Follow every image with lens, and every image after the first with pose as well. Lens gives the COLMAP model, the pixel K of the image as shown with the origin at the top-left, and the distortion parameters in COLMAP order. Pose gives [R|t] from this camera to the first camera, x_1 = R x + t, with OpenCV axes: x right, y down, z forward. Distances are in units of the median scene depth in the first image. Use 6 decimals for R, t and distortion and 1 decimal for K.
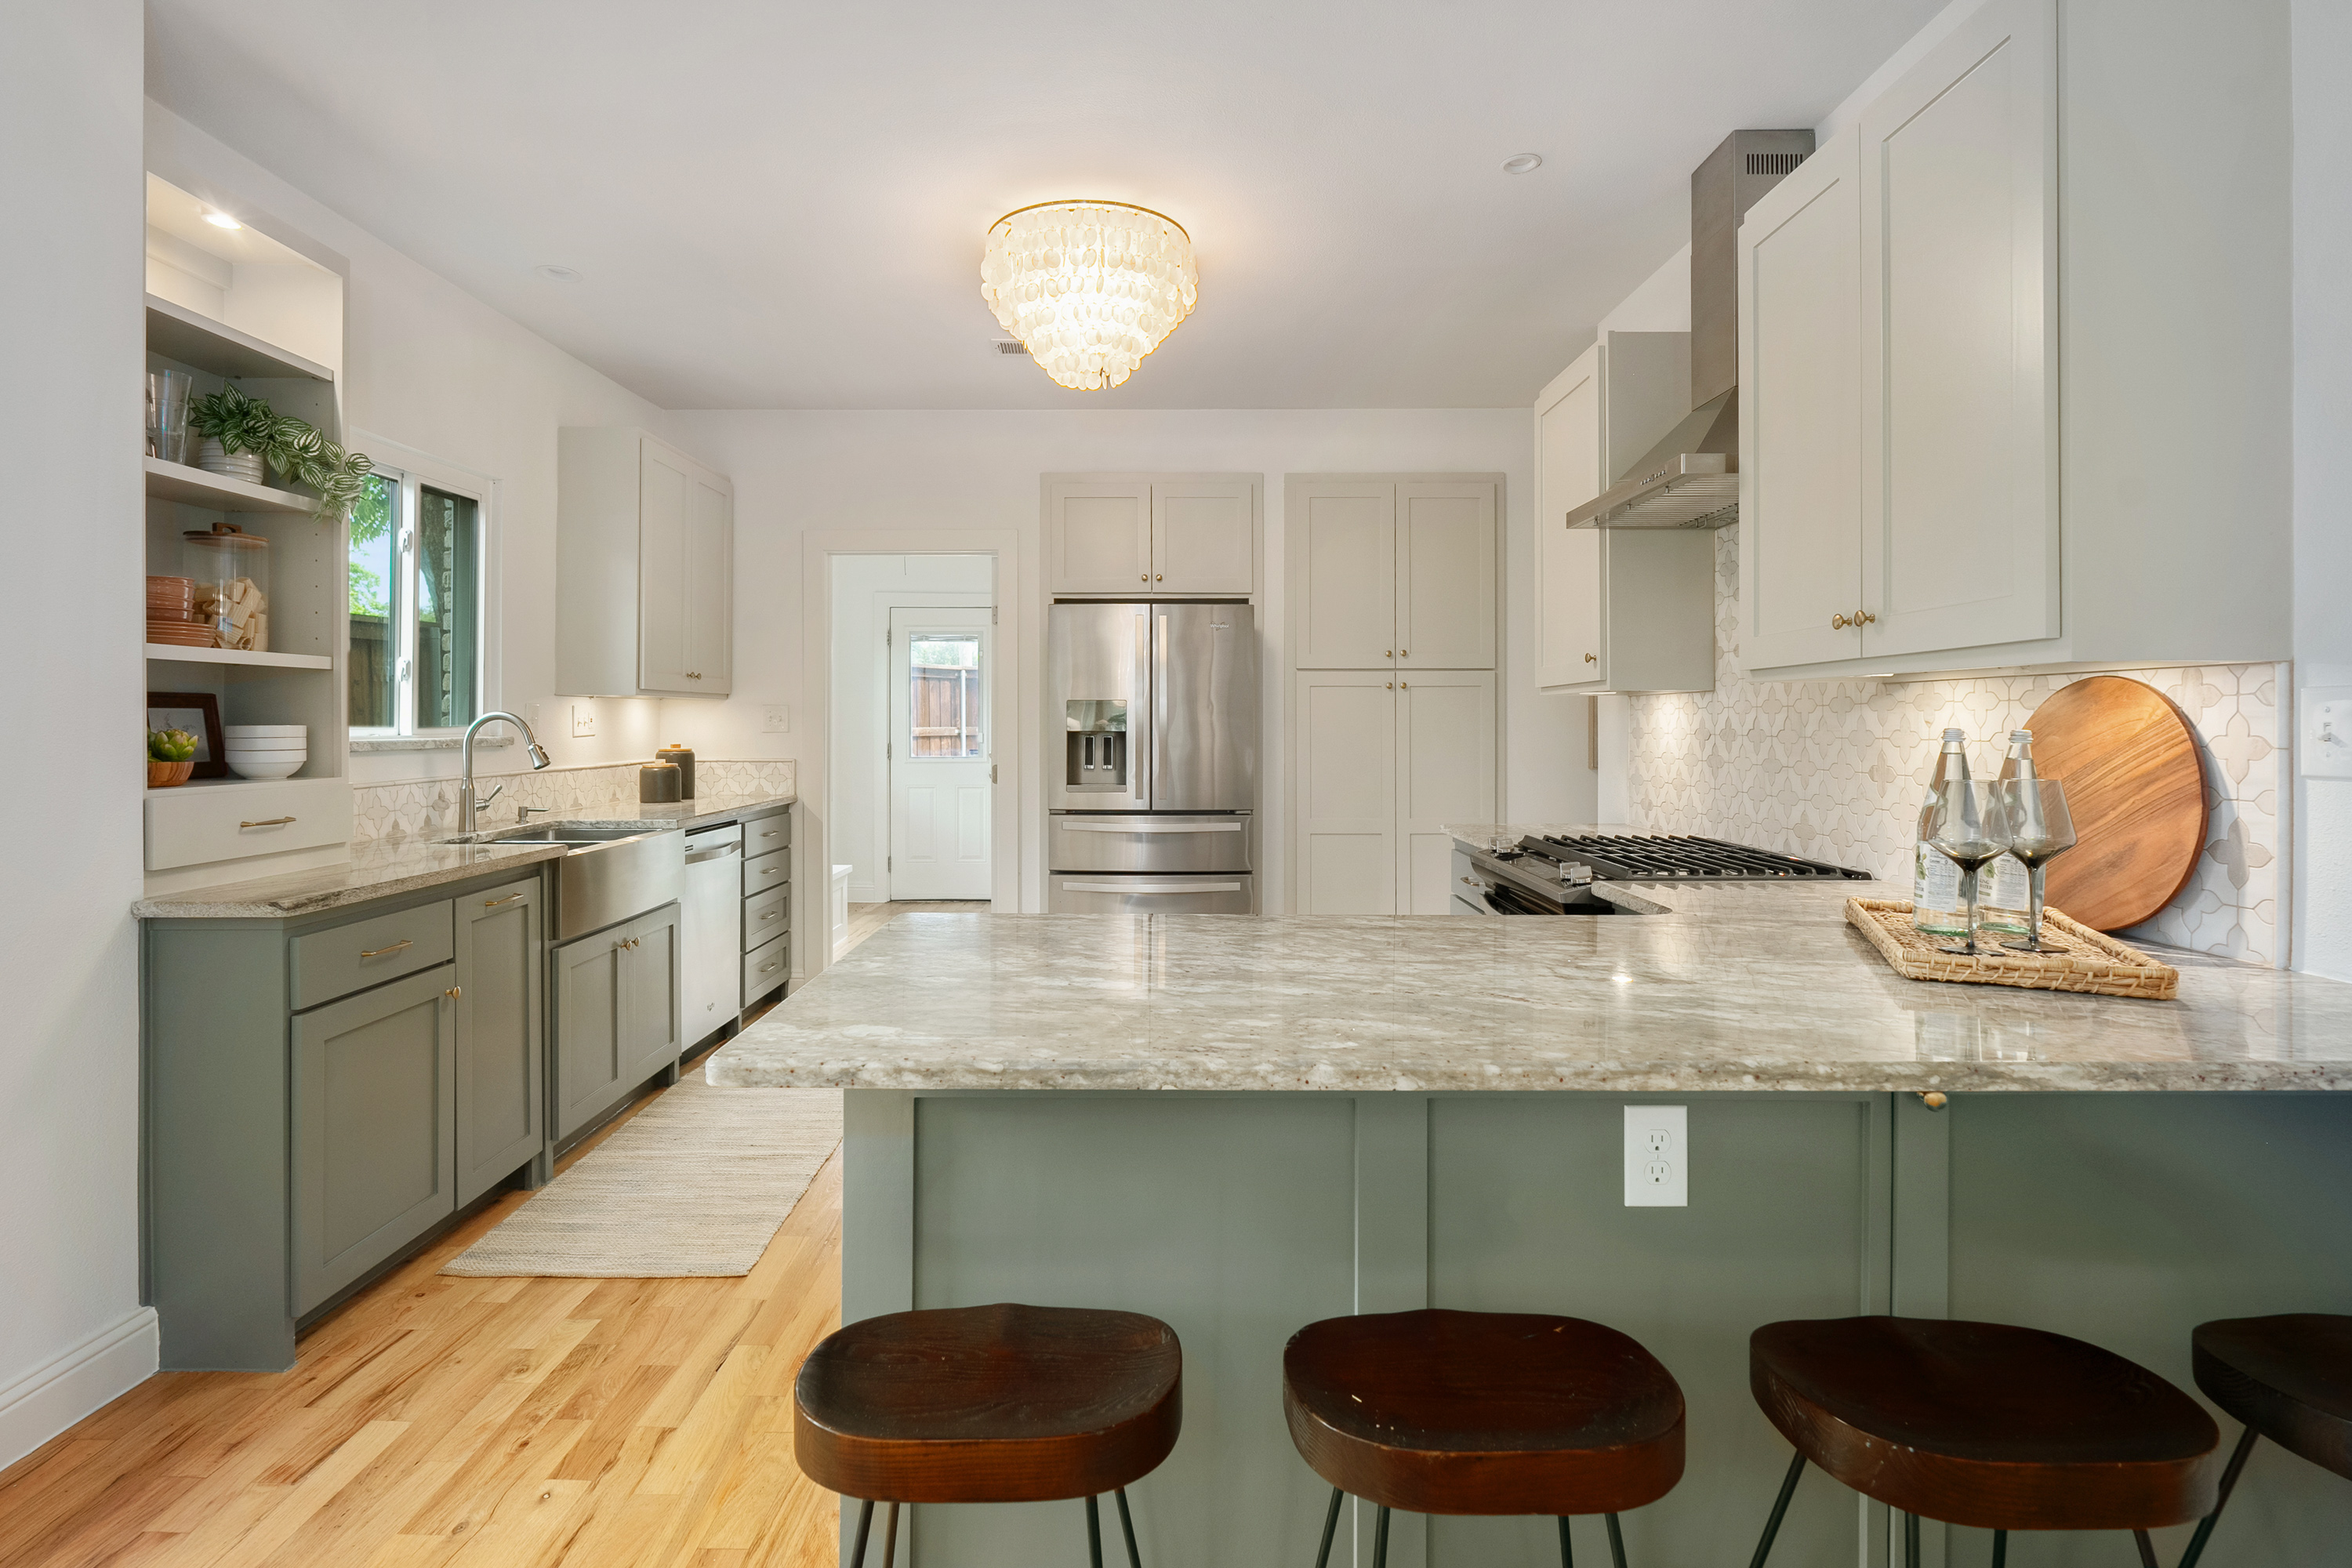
lens RADIAL K [[1103.8, 0, 1147.8], [0, 1103.8, 722.5], [0, 0, 1]] dist [0.000839, 0.000388]
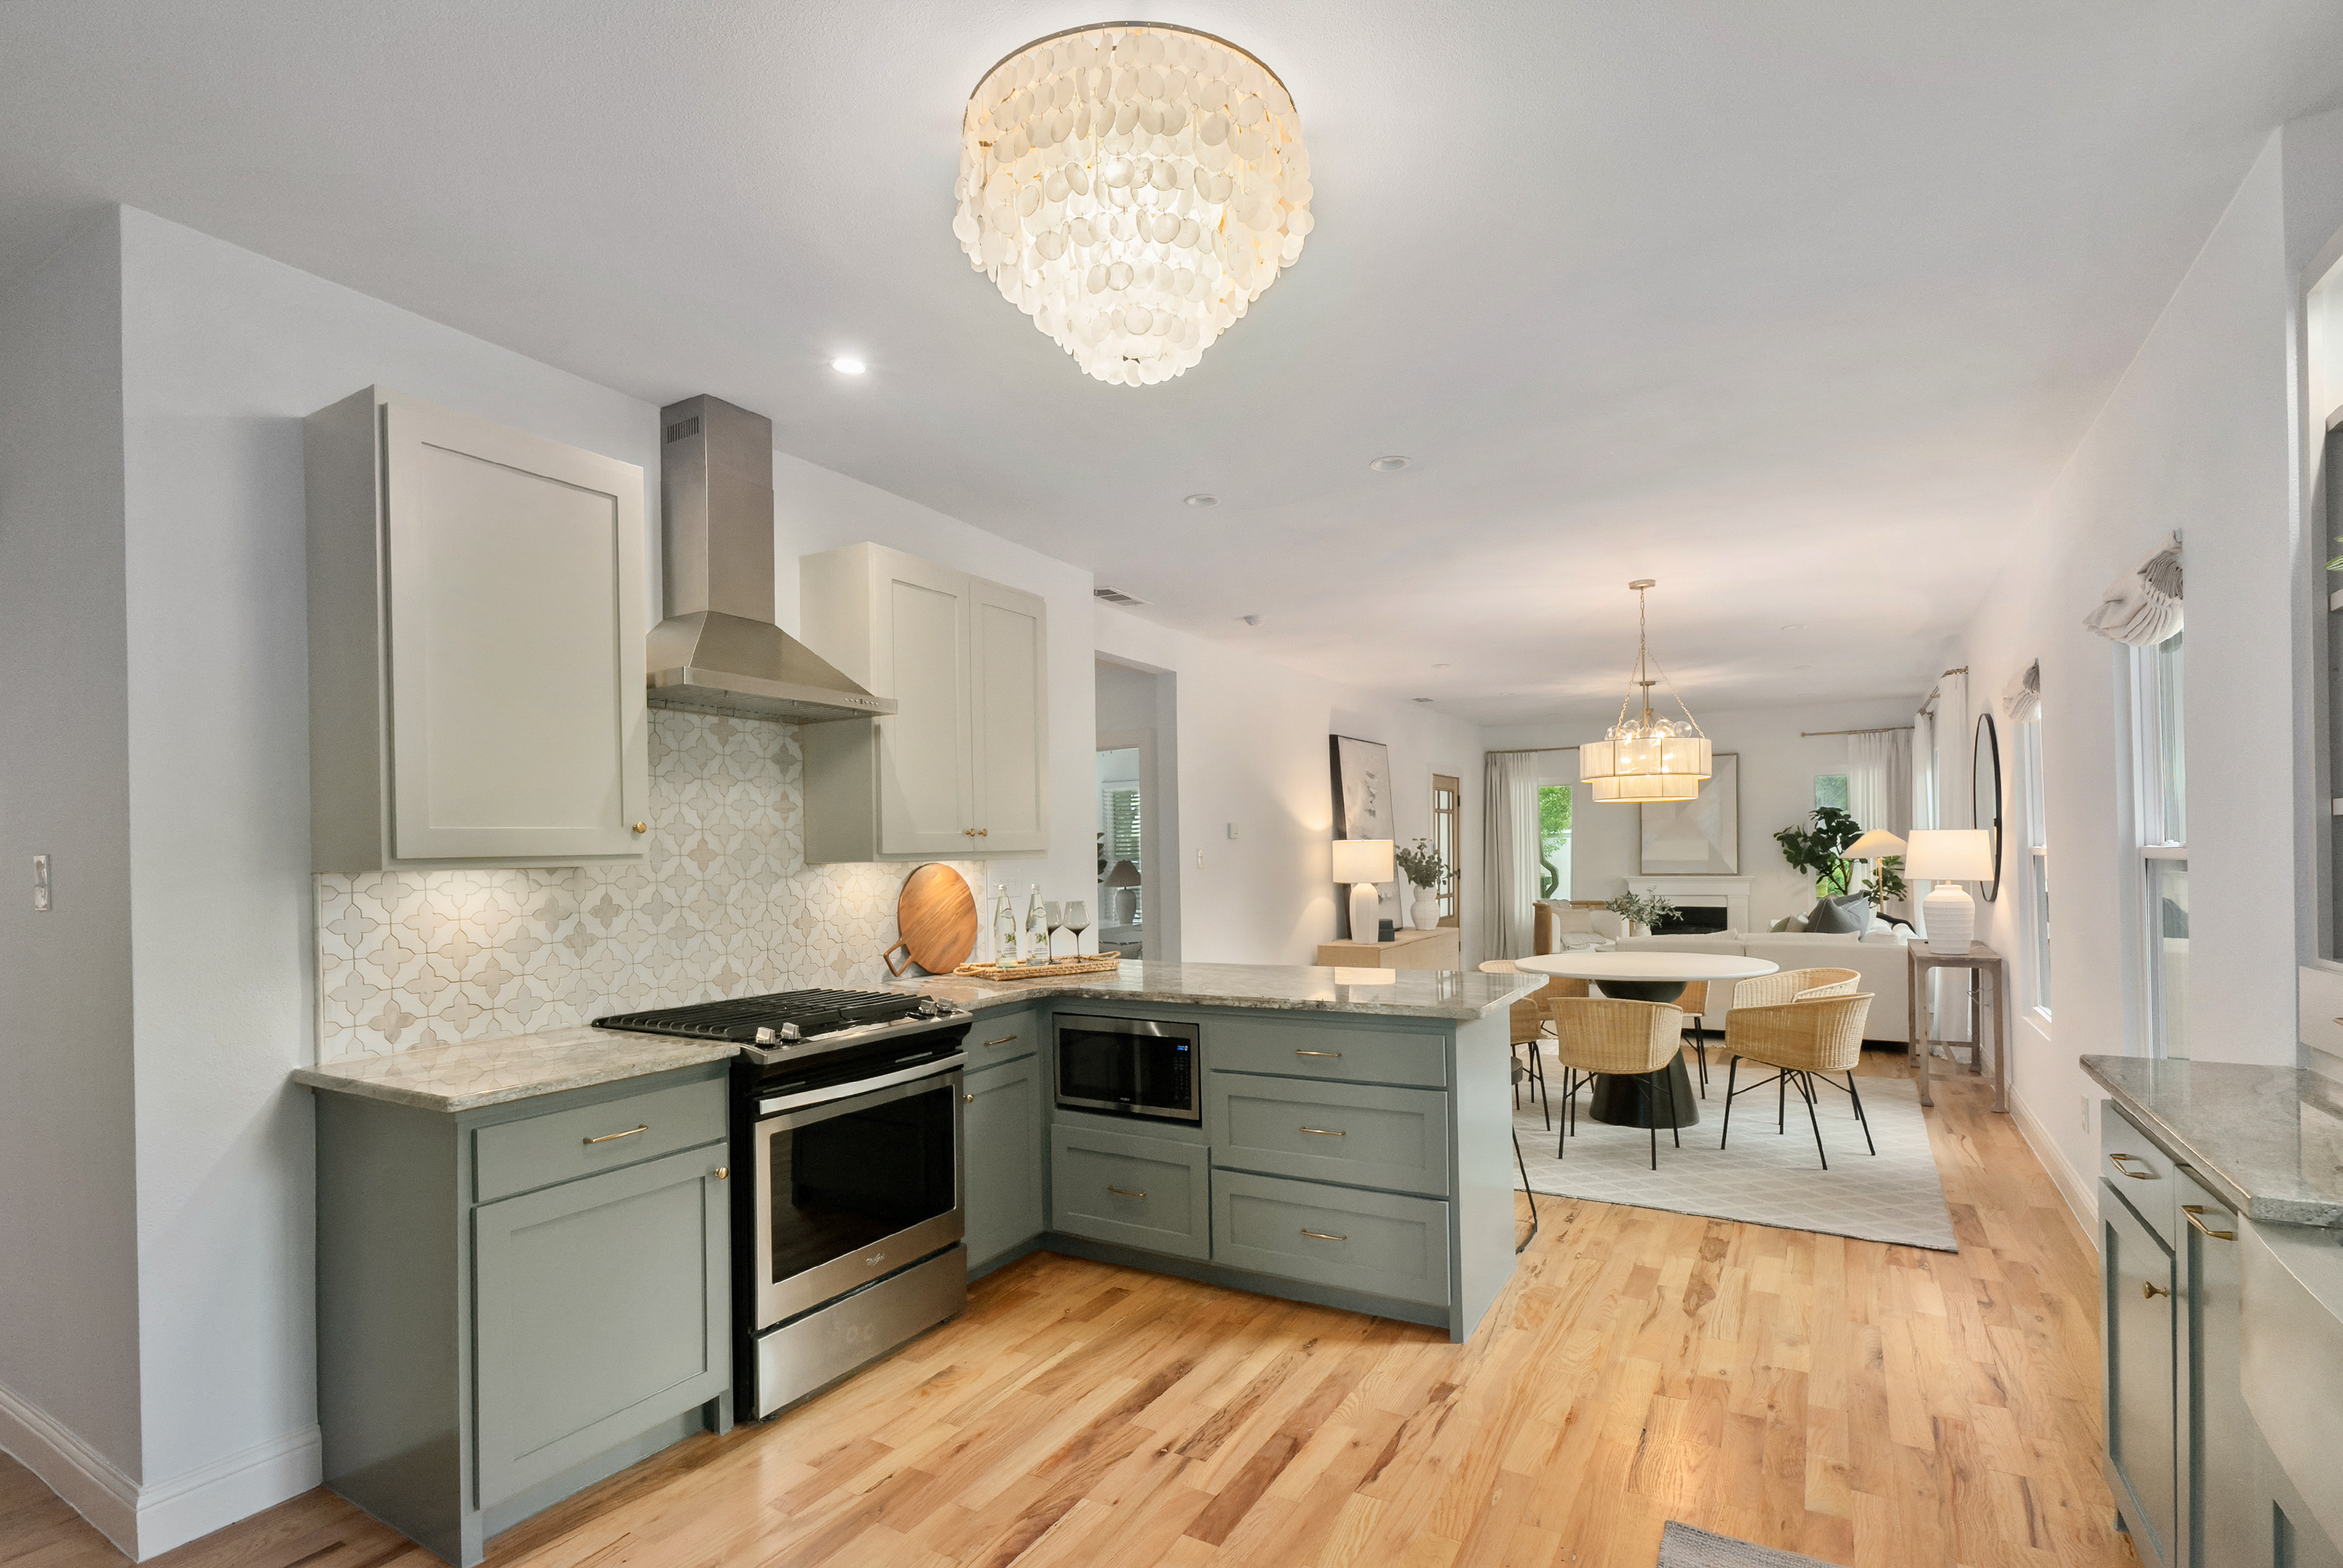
lens RADIAL K [[1080.1, 0, 1249.2], [0, 1080.1, 859.6], [0, 0, 1]] dist [-0.000429, 0.001168]
pose [[-0.892138, 0.008598, 0.451681, -0.420964], [0.015095, 0.999828, 0.010782, -0.035928], [-0.451511, 0.016437, -0.892114, 1.552887]]
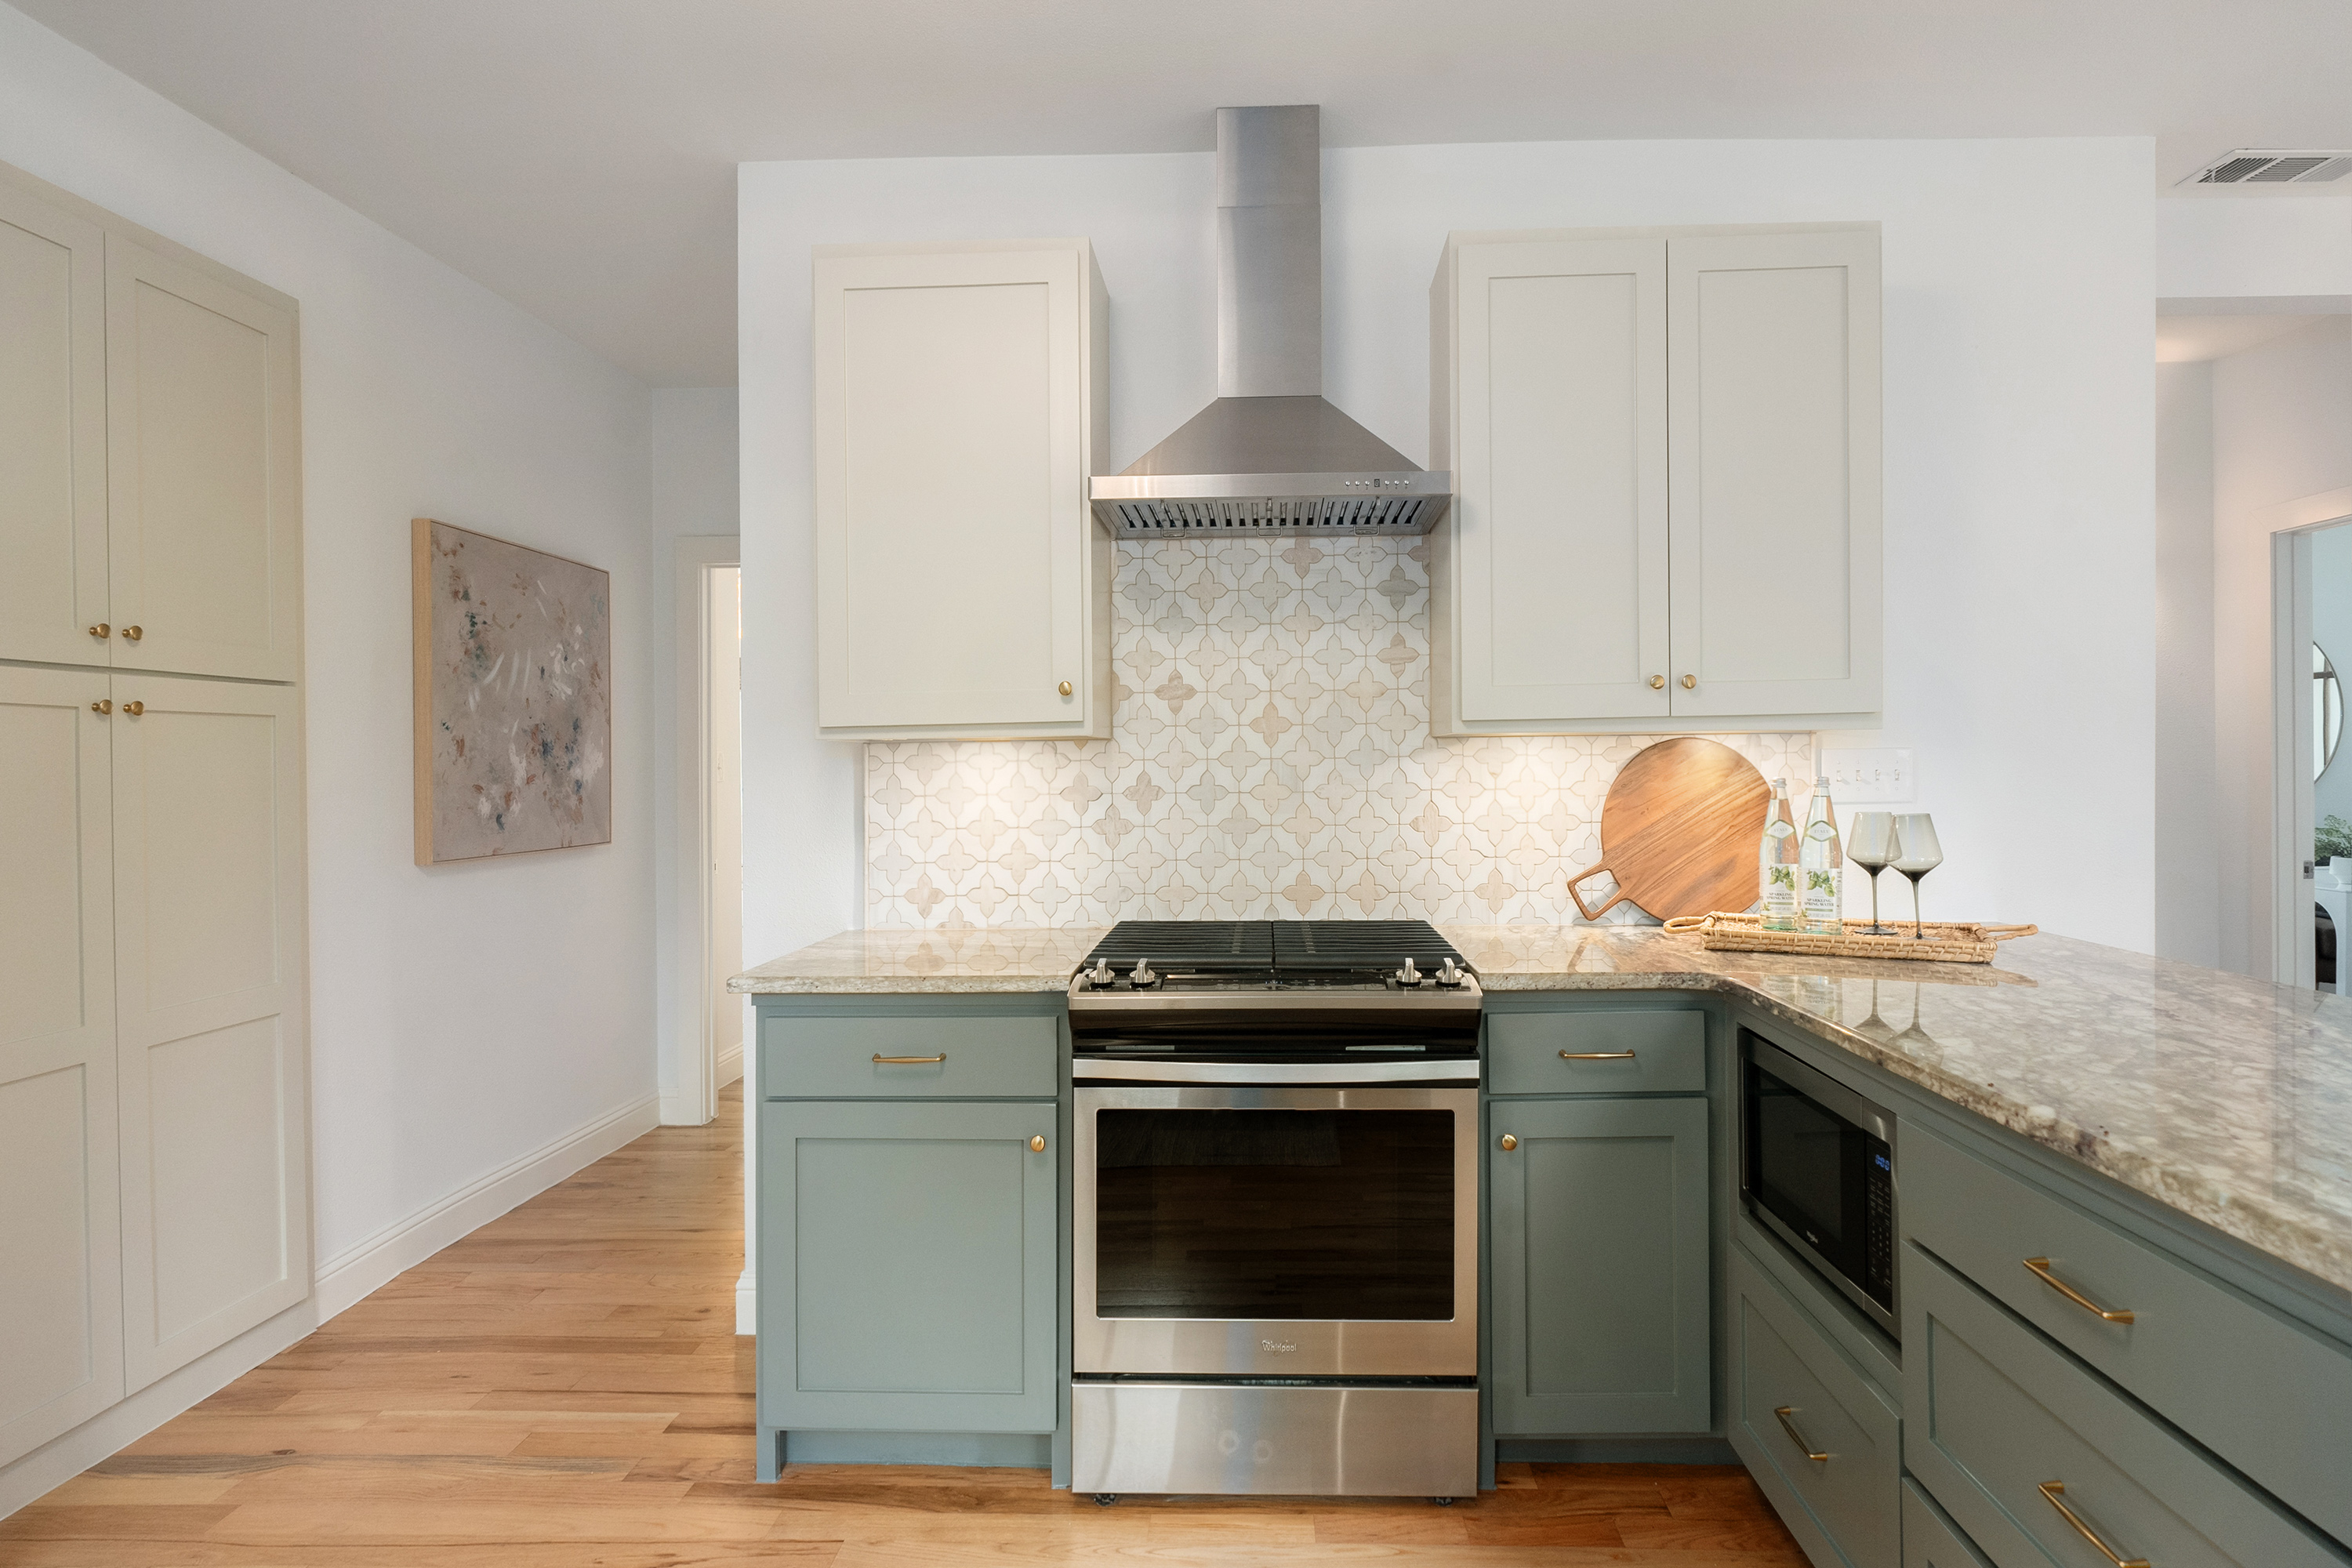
lens RADIAL K [[1281.5, 0, 1114.3], [0, 1281.5, 774.4], [0, 0, 1]] dist [-0.006777, 0.001768]
pose [[0.014225, -0.009646, 0.999852, -0.417085], [0.012355, 0.999879, 0.009471, -0.011688], [-0.999822, 0.012218, 0.014343, 0.971132]]
